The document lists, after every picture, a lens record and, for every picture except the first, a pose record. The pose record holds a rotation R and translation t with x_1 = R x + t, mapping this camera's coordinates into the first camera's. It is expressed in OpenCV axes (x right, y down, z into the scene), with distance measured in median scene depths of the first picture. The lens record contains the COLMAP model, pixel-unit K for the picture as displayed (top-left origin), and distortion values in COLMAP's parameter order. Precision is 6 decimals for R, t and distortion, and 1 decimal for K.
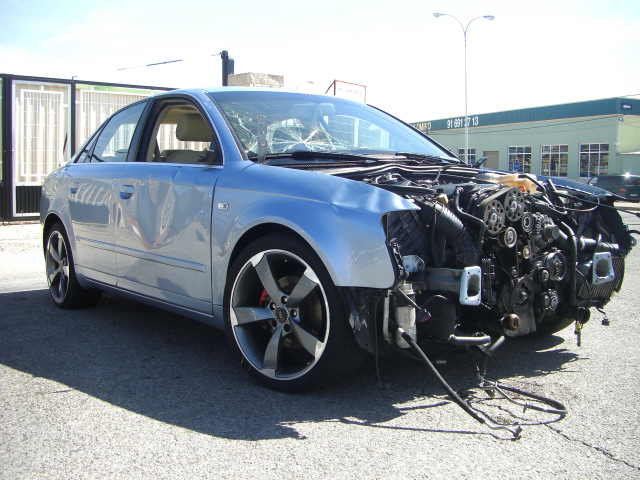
lens RADIAL K [[725.8, 0, 320.0], [0, 725.8, 240.0], [0, 0, 1]] dist [-0.162392, 0.048687]
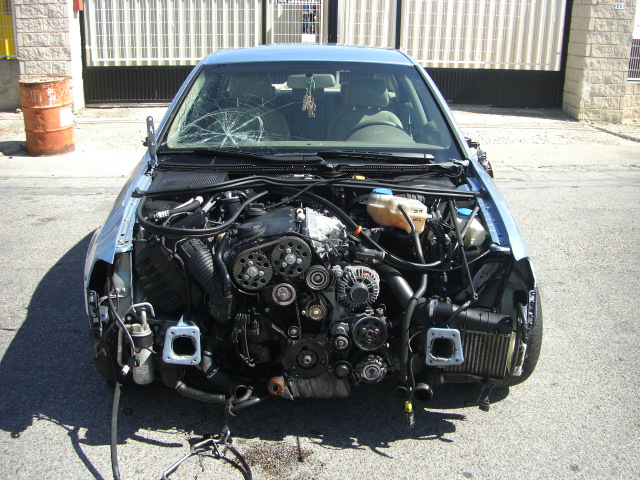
lens RADIAL K [[725.8, 0, 320.0], [0, 725.8, 240.0], [0, 0, 1]] dist [-0.162392, 0.048687]
pose [[0.802353, 0.181628, -0.568543, 0.798146], [-0.061617, 0.972690, 0.223781, -0.269835], [0.593661, -0.144519, 0.791632, 0.350495]]
